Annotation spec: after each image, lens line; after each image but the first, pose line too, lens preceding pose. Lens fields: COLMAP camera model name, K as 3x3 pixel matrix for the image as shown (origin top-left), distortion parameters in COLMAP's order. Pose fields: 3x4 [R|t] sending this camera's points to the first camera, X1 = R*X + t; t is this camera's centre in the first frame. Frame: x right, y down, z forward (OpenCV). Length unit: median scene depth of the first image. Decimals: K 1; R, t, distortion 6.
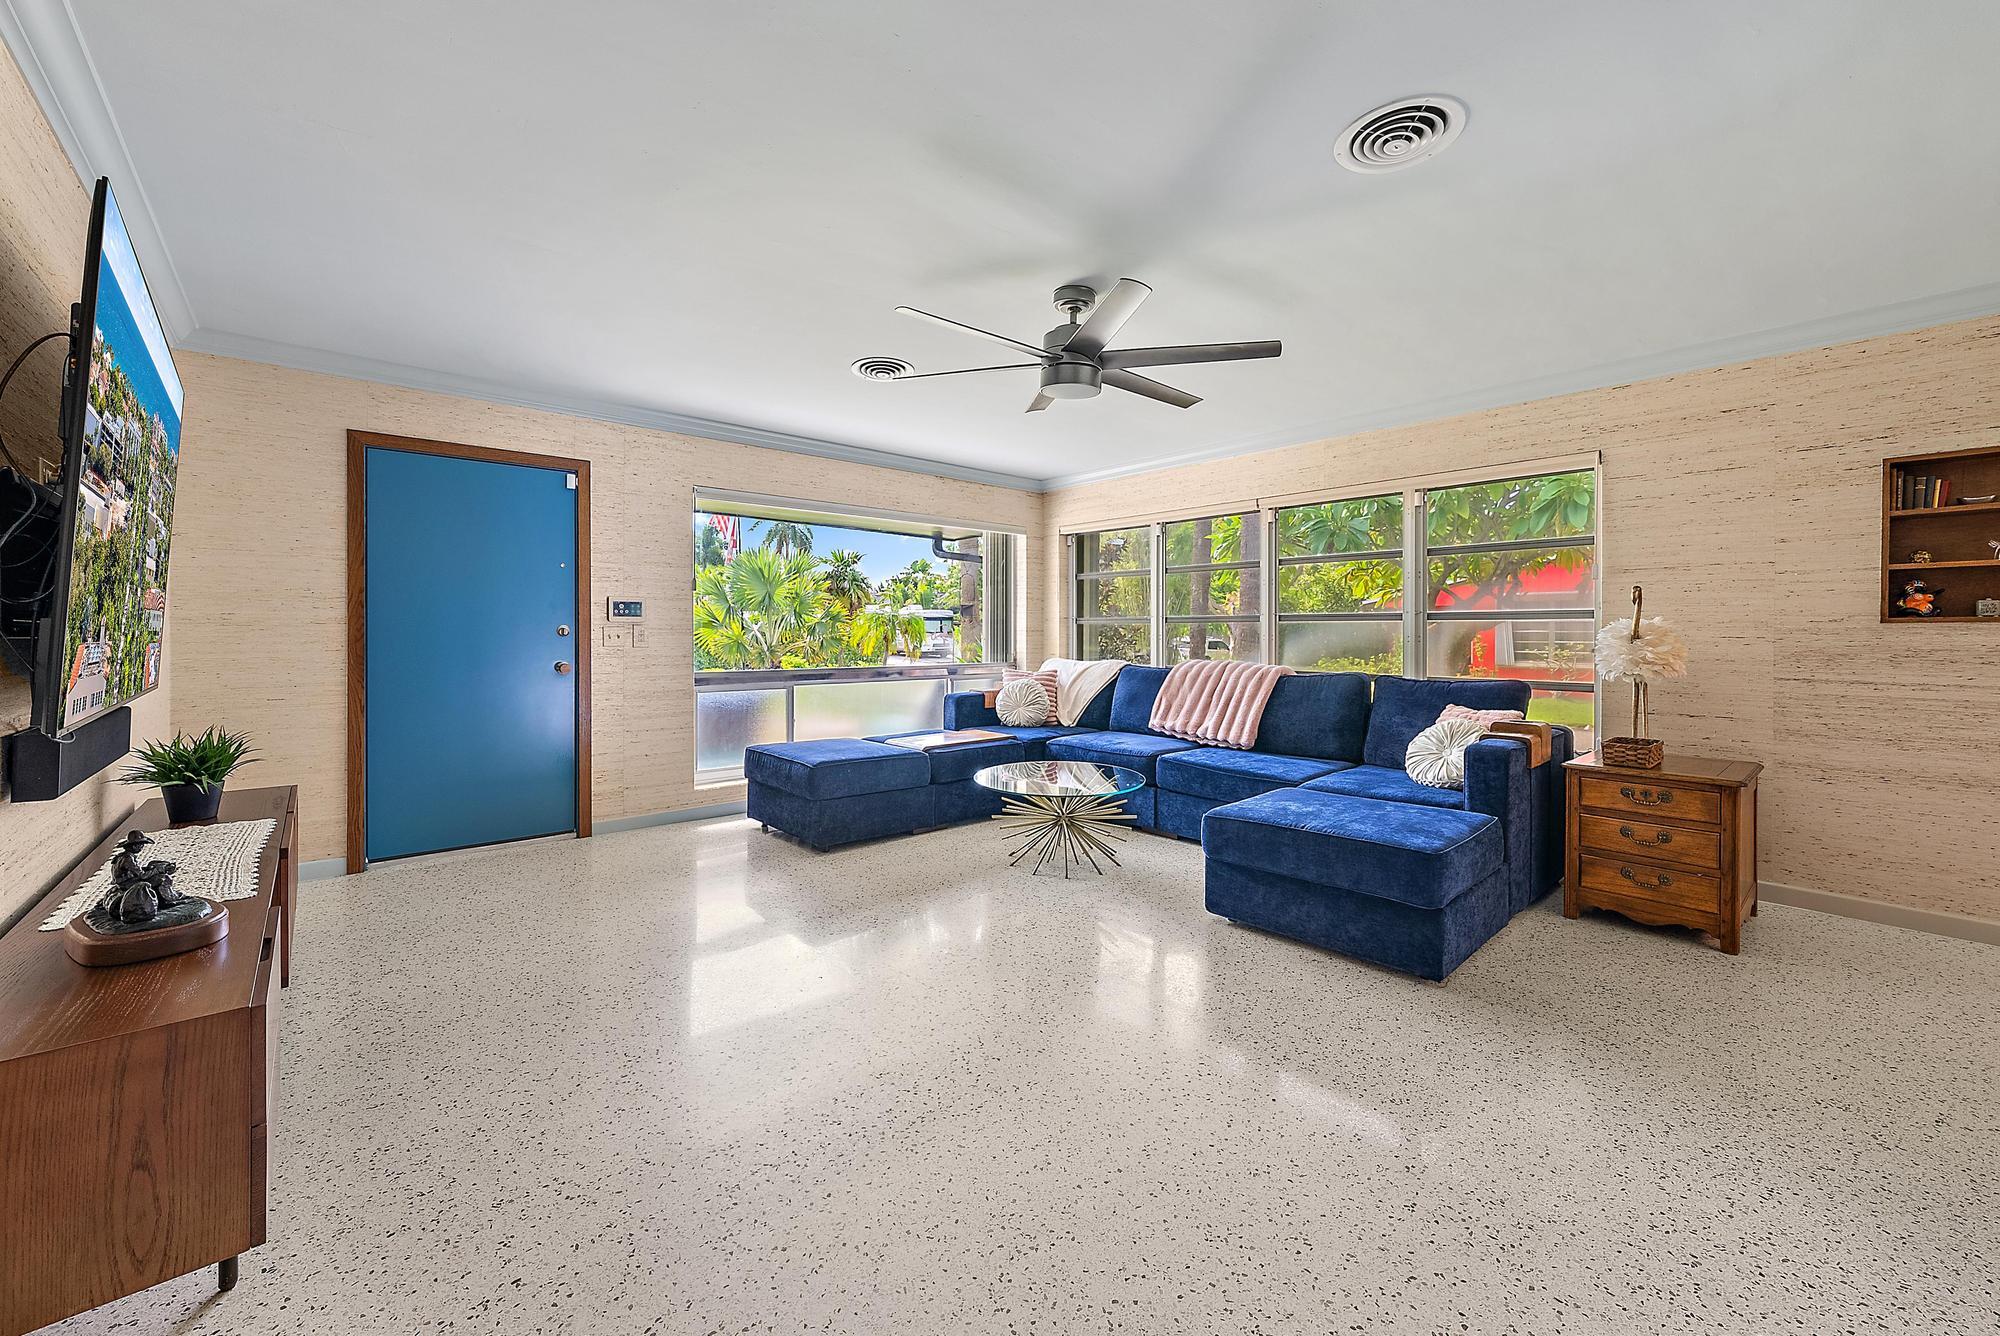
lens RADIAL K [[783.9, 0, 1004.9], [0, 783.9, 631.1], [0, 0, 1]] dist [-0.002060, 0.000947]
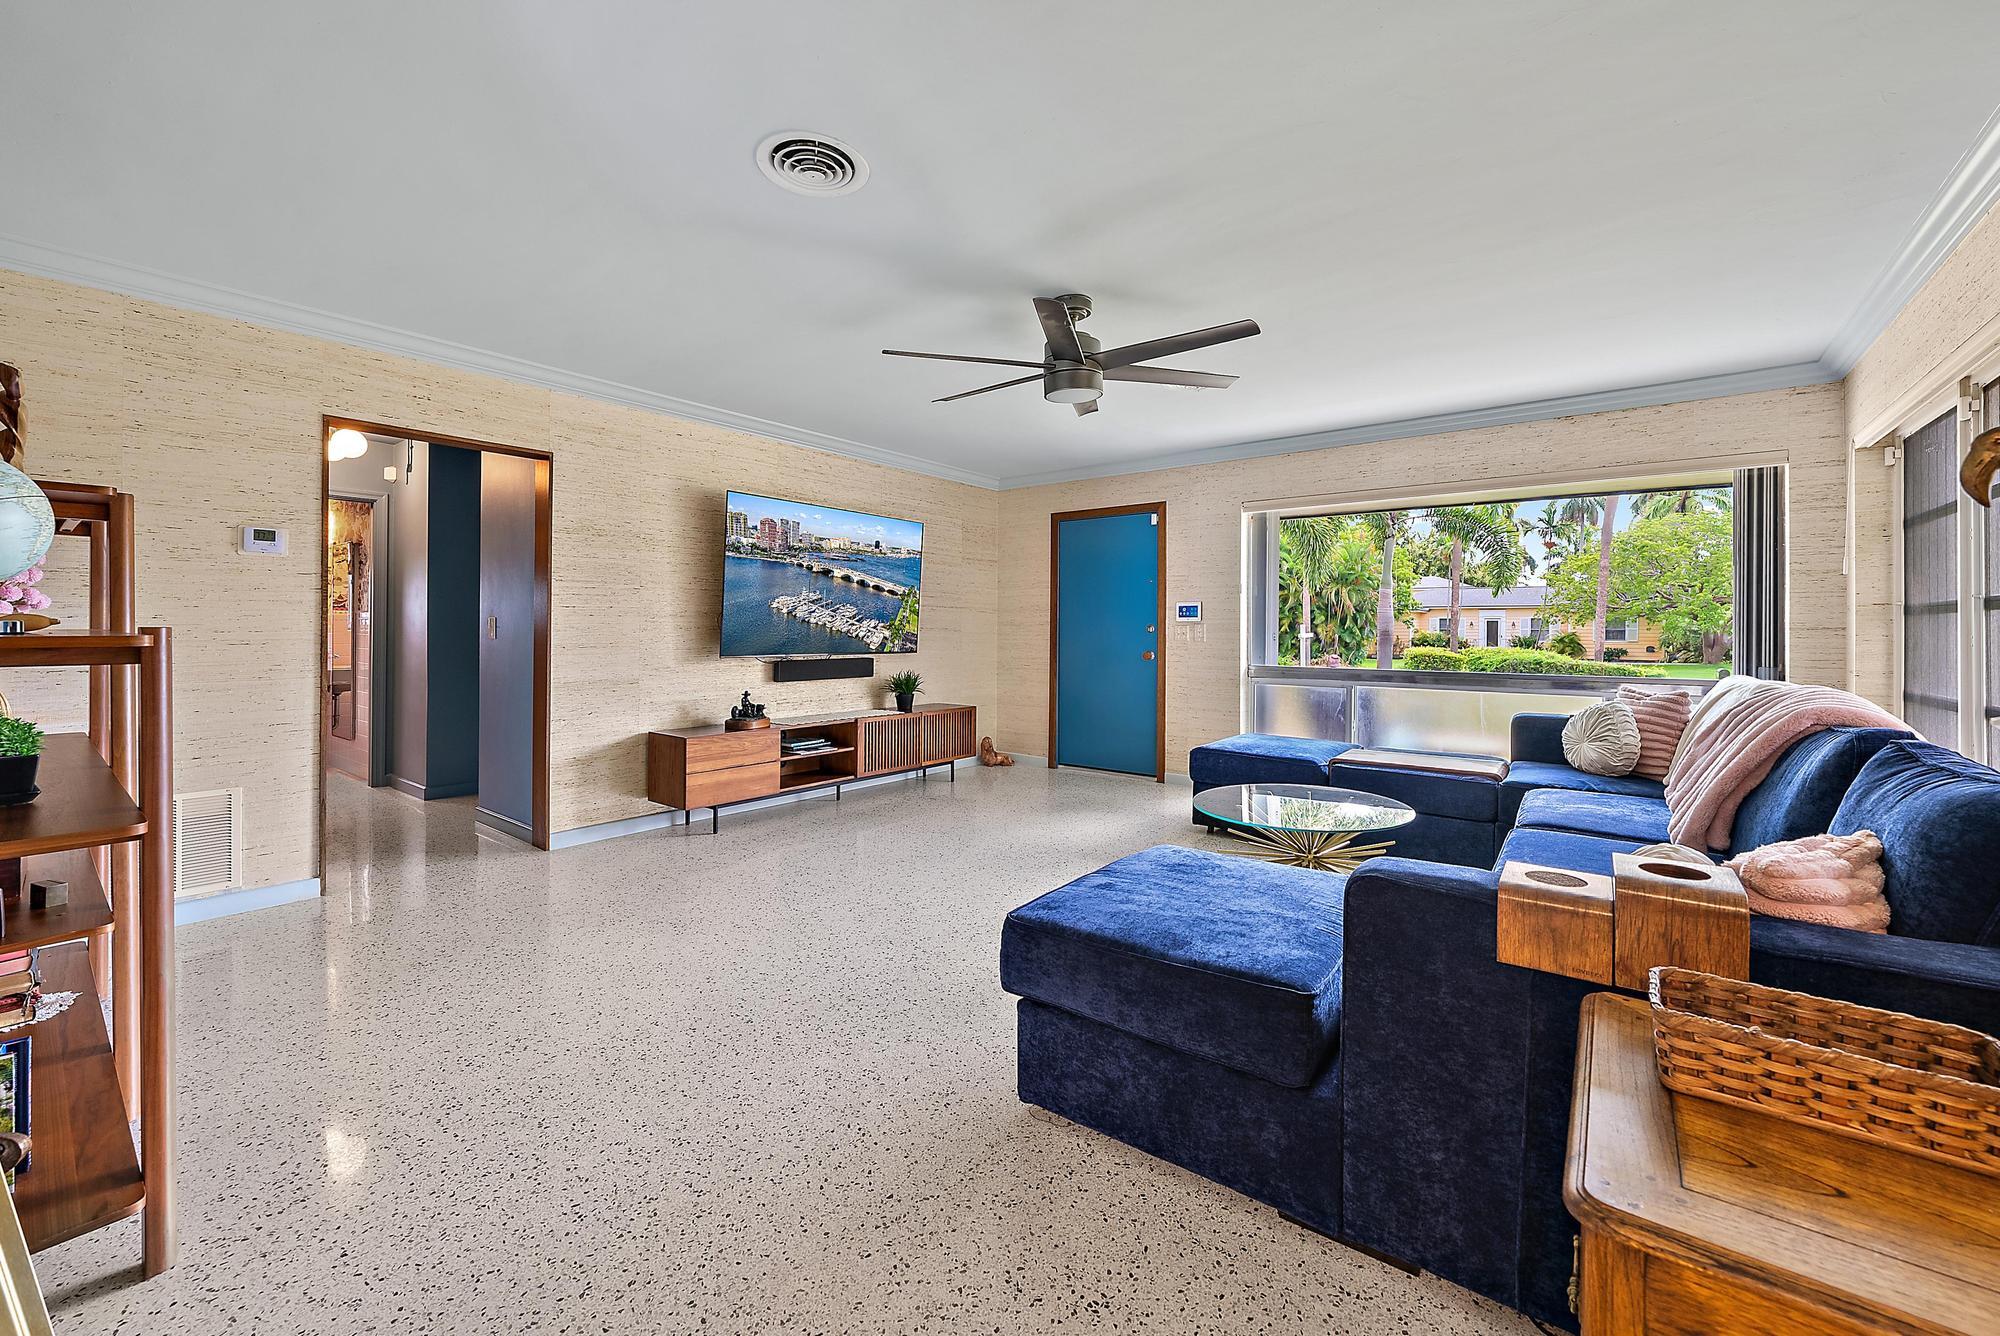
lens RADIAL K [[783.9, 0, 1004.9], [0, 783.9, 631.1], [0, 0, 1]] dist [-0.002060, 0.000947]
pose [[0.185672, 0.000774, -0.982611, 0.870707], [-0.003011, 0.999995, 0.000219, 0.004935], [0.982607, 0.002918, 0.185673, 0.577947]]
